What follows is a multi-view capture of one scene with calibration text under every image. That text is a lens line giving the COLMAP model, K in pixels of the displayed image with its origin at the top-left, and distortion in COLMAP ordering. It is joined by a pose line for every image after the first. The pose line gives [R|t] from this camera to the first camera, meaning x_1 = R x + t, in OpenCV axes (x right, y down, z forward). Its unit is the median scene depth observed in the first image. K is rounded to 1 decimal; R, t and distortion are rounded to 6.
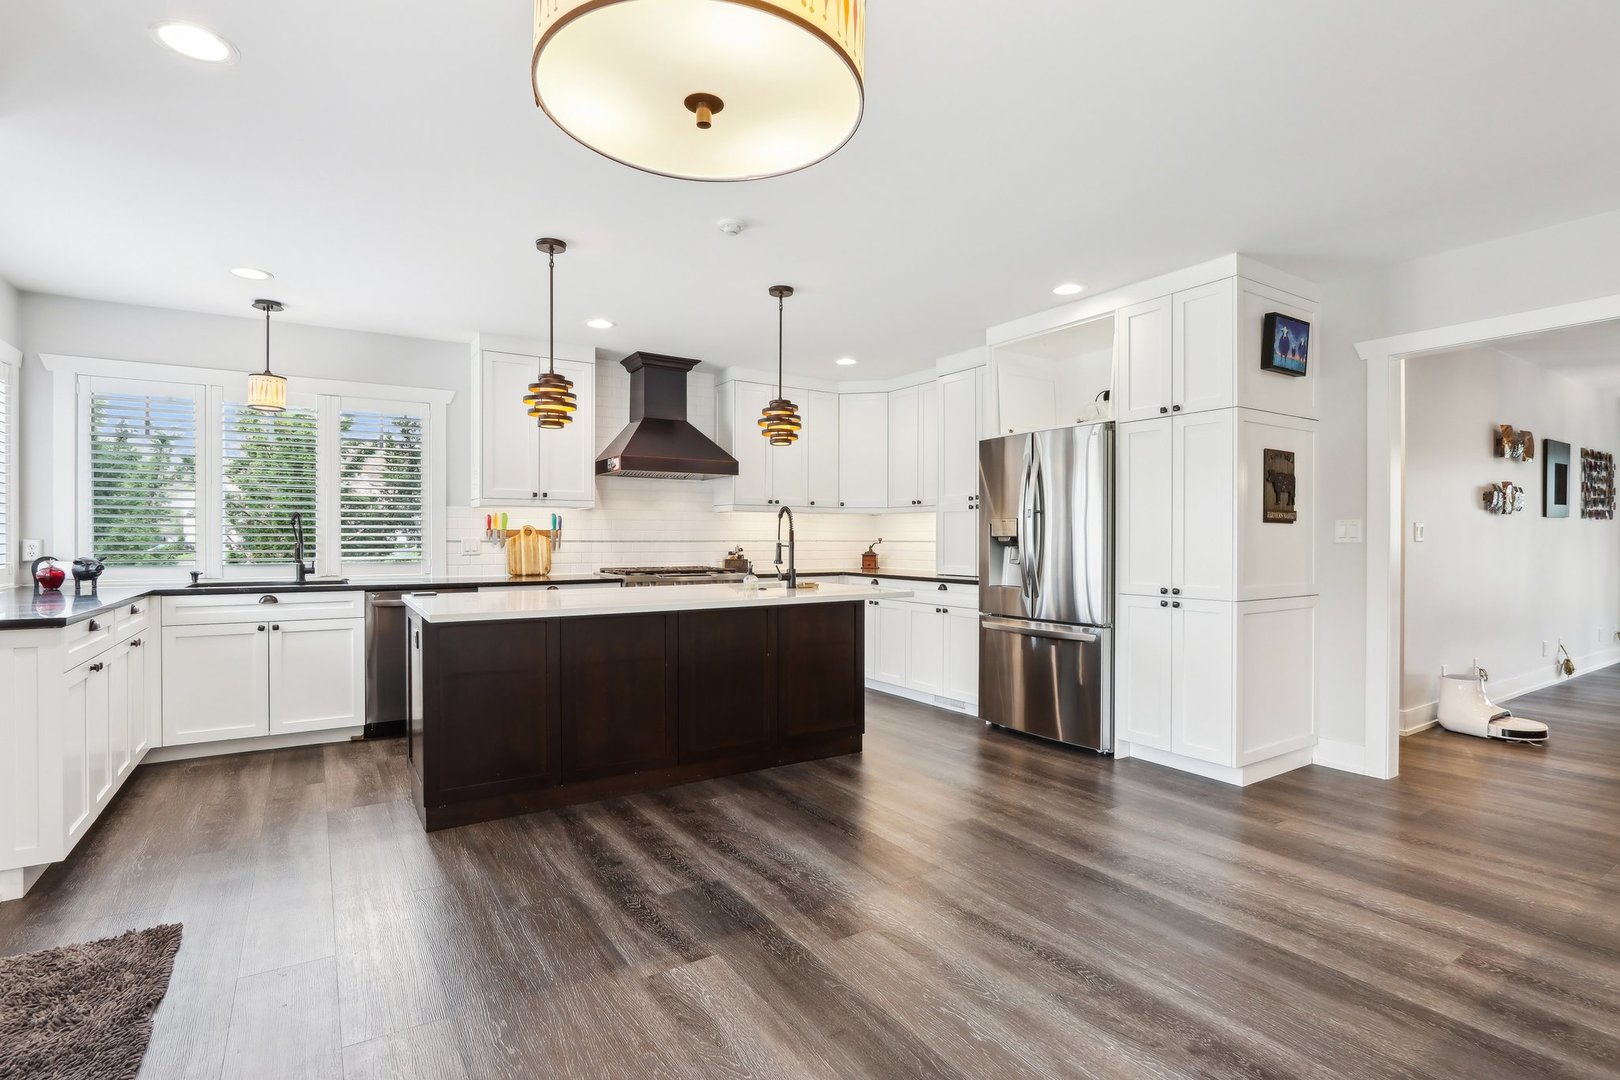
lens RADIAL K [[777.5, 0, 812.0], [0, 777.5, 548.1], [0, 0, 1]] dist [-0.017706, 0.003345]
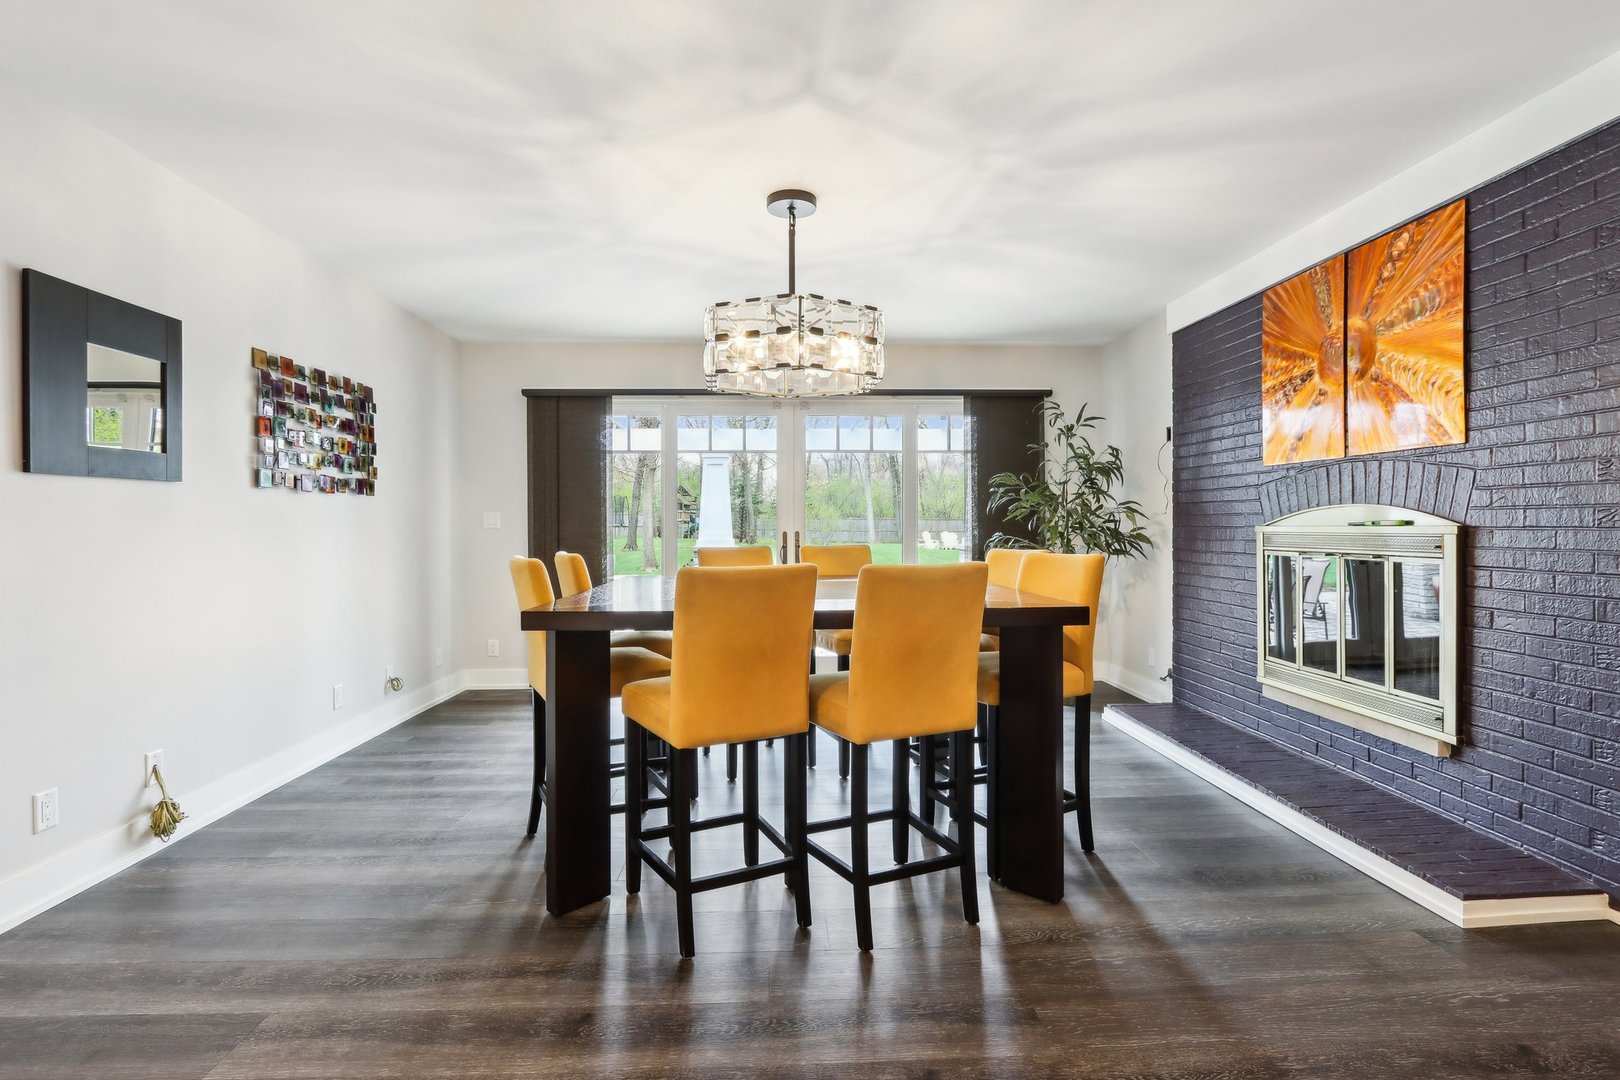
lens RADIAL K [[777.5, 0, 815.0], [0, 777.5, 533.5], [0, 0, 1]] dist [-0.017706, 0.003345]
pose [[0.503326, -0.012155, 0.864011, 1.093296], [0.016562, 0.999853, 0.004418, -0.006493], [-0.863938, 0.012086, 0.503453, 0.620873]]
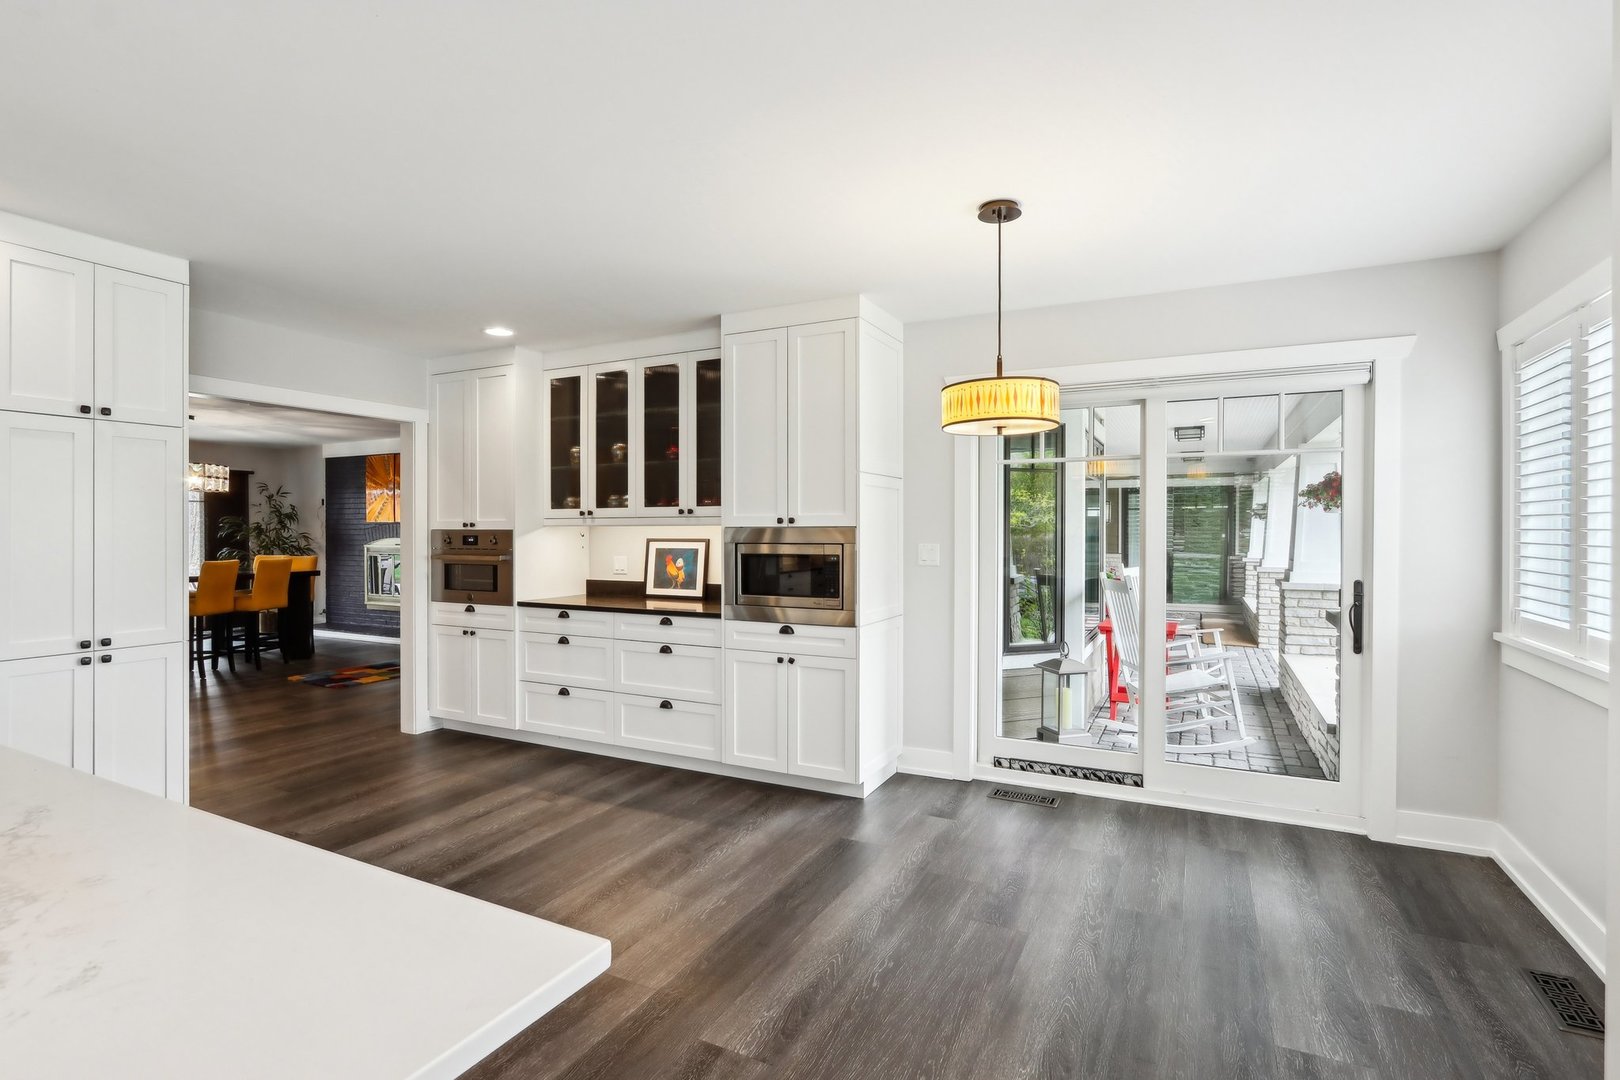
lens RADIAL K [[777.5, 0, 799.6], [0, 777.5, 535.0], [0, 0, 1]] dist [-0.017706, 0.003345]
pose [[-0.492820, -0.006413, 0.870108, -0.471209], [0.009679, 0.999871, 0.012851, -0.047559], [-0.870077, 0.014755, -0.492694, 0.634708]]
